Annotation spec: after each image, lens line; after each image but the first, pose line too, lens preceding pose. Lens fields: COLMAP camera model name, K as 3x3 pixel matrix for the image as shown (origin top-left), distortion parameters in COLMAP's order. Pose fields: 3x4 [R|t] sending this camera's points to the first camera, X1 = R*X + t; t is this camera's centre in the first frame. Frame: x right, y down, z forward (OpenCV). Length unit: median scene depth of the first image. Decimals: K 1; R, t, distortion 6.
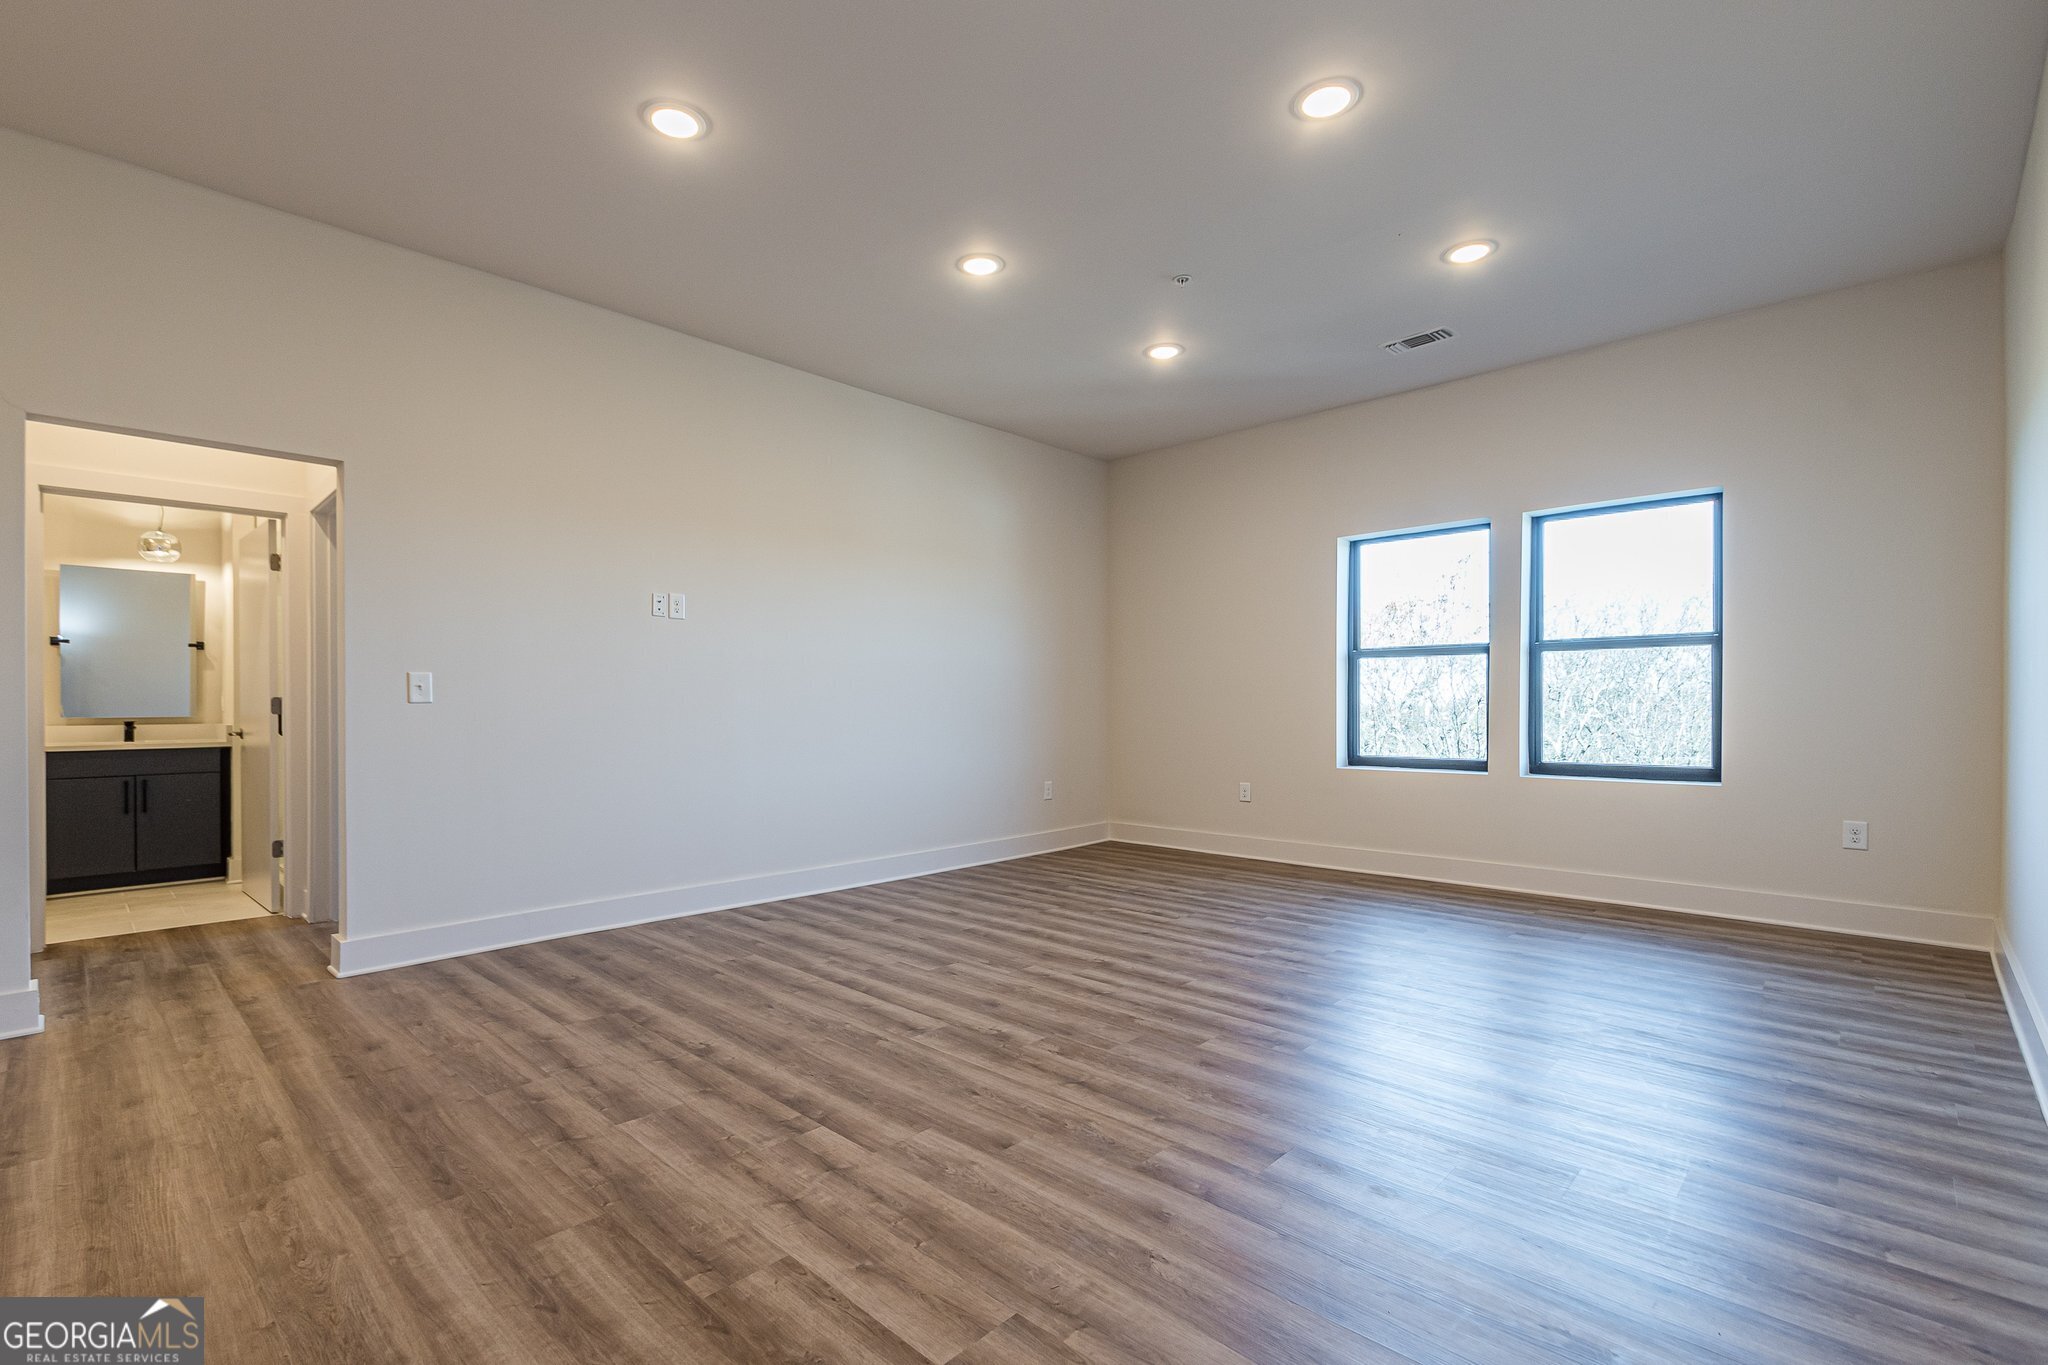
lens RADIAL K [[911.2, 0, 1019.7], [0, 911.2, 706.9], [0, 0, 1]] dist [-0.017178, -0.000386]
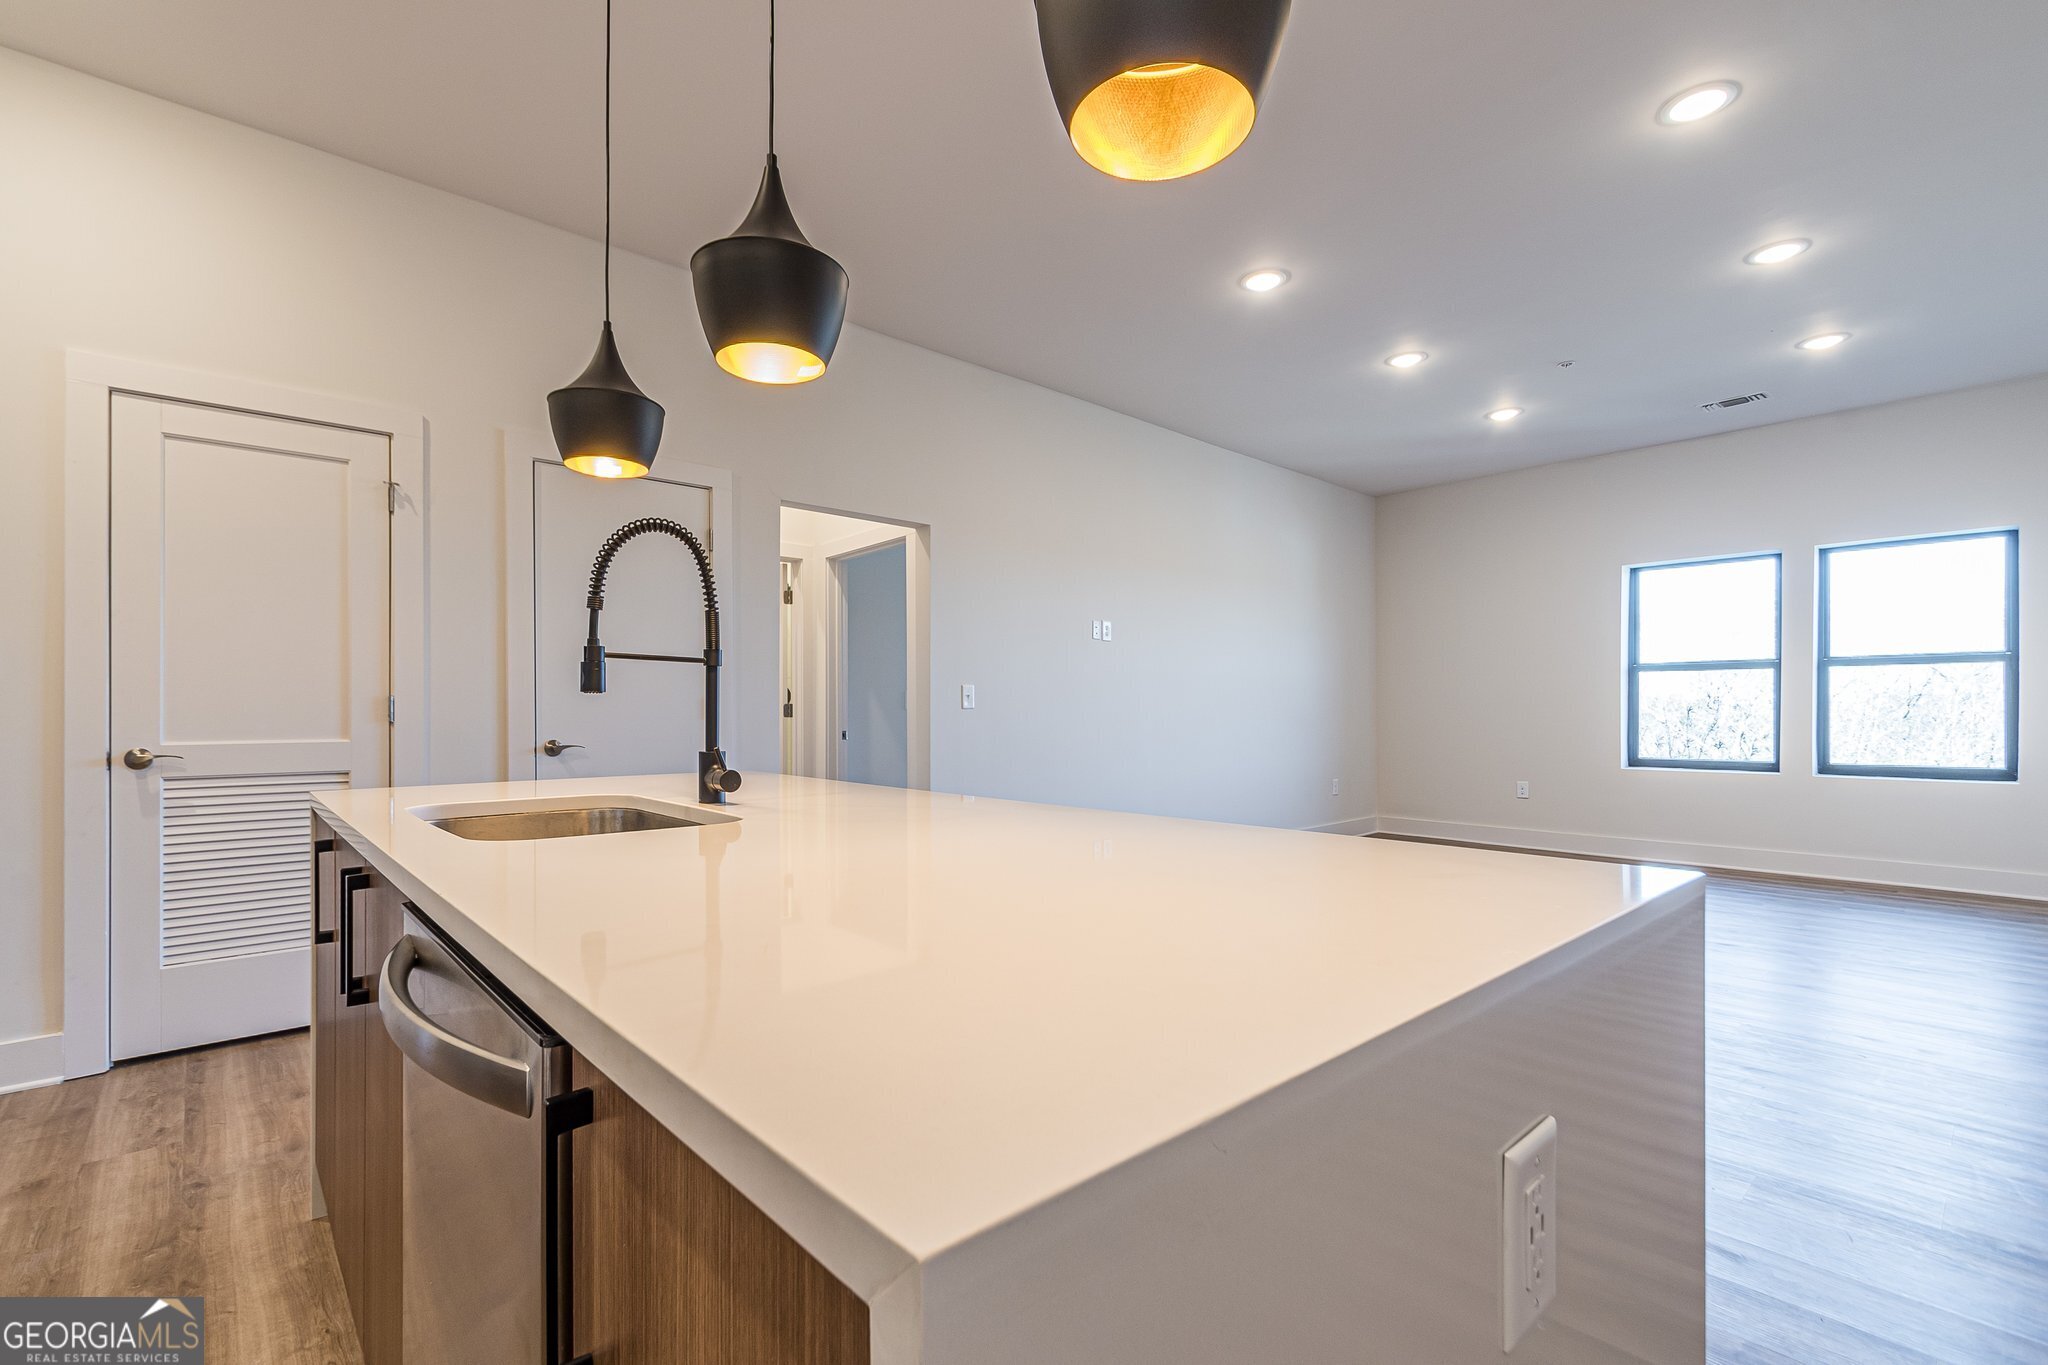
lens RADIAL K [[911.2, 0, 1004.4], [0, 911.2, 711.6], [0, 0, 1]] dist [-0.017178, -0.000386]
pose [[0.996340, 0.003349, -0.085410, -0.358214], [-0.003613, 0.999989, -0.002943, 0.002201], [0.085399, 0.003241, 0.996342, -0.210343]]
